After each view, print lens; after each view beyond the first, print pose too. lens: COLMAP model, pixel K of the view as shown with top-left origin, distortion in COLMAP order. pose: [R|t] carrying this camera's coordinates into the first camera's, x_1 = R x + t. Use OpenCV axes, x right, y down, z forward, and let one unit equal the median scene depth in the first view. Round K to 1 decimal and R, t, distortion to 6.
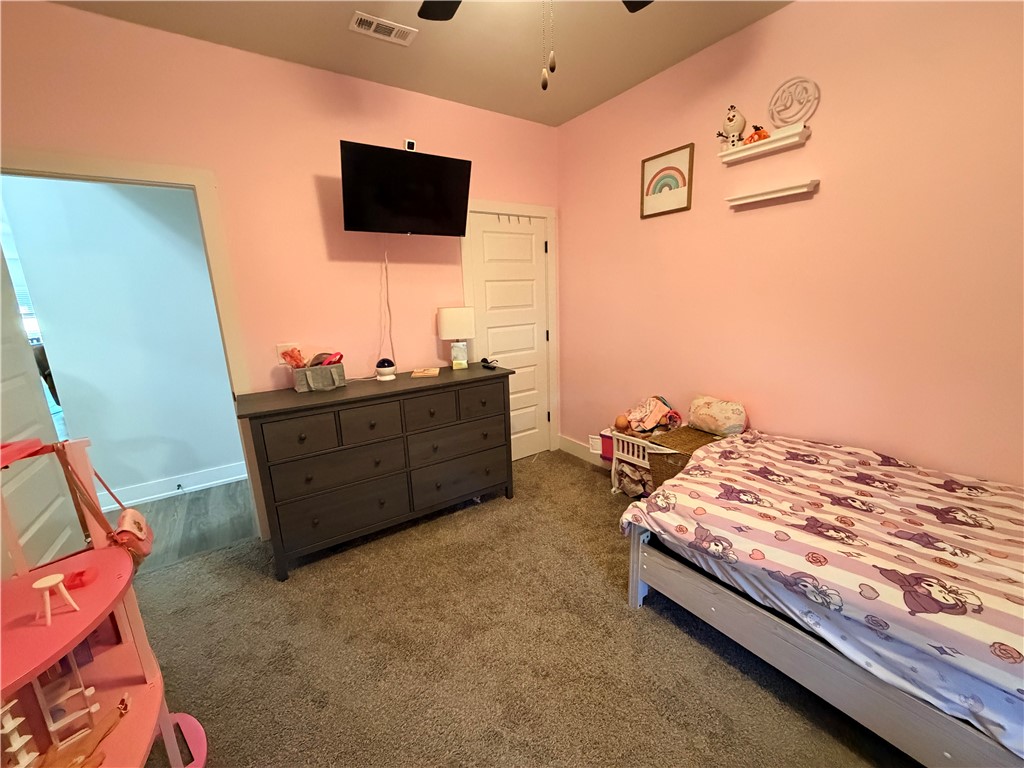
lens RADIAL K [[408.3, 0, 513.3], [0, 408.3, 385.3], [0, 0, 1]] dist [0.000735, -0.000455]
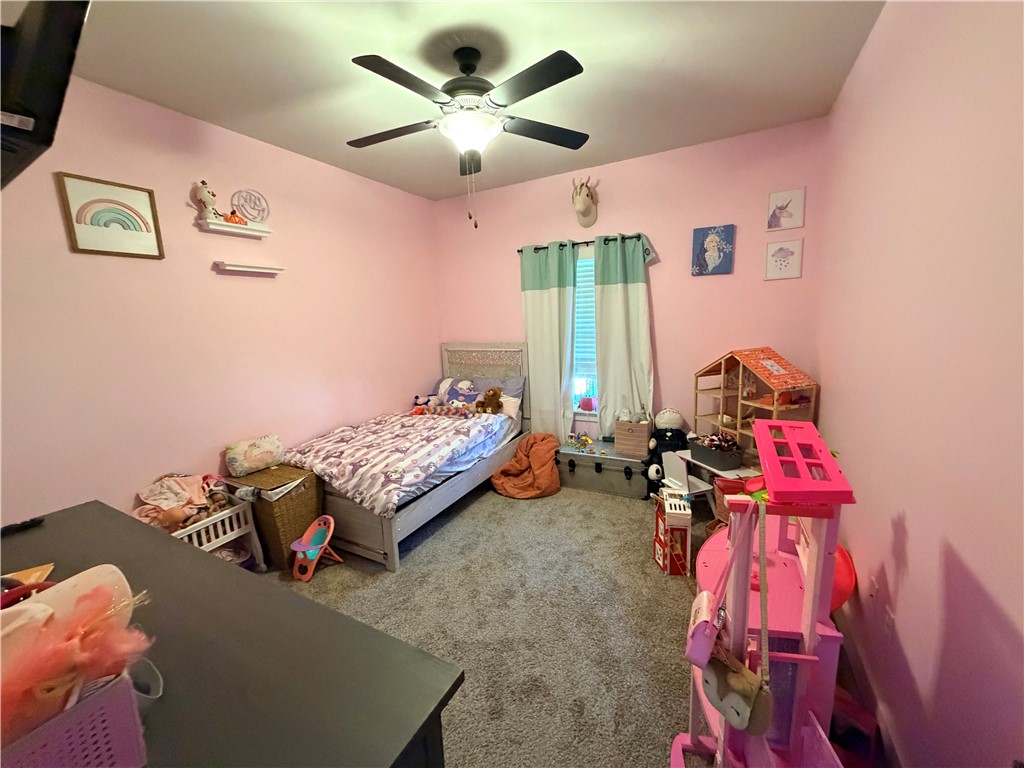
lens RADIAL K [[408.3, 0, 512.2], [0, 408.3, 383.5], [0, 0, 1]] dist [0.000735, -0.000455]
pose [[-0.458825, -0.089072, 0.884051, -1.130908], [0.255875, 0.939568, 0.227466, -0.260540], [-0.850886, 0.330573, -0.408306, 1.177823]]
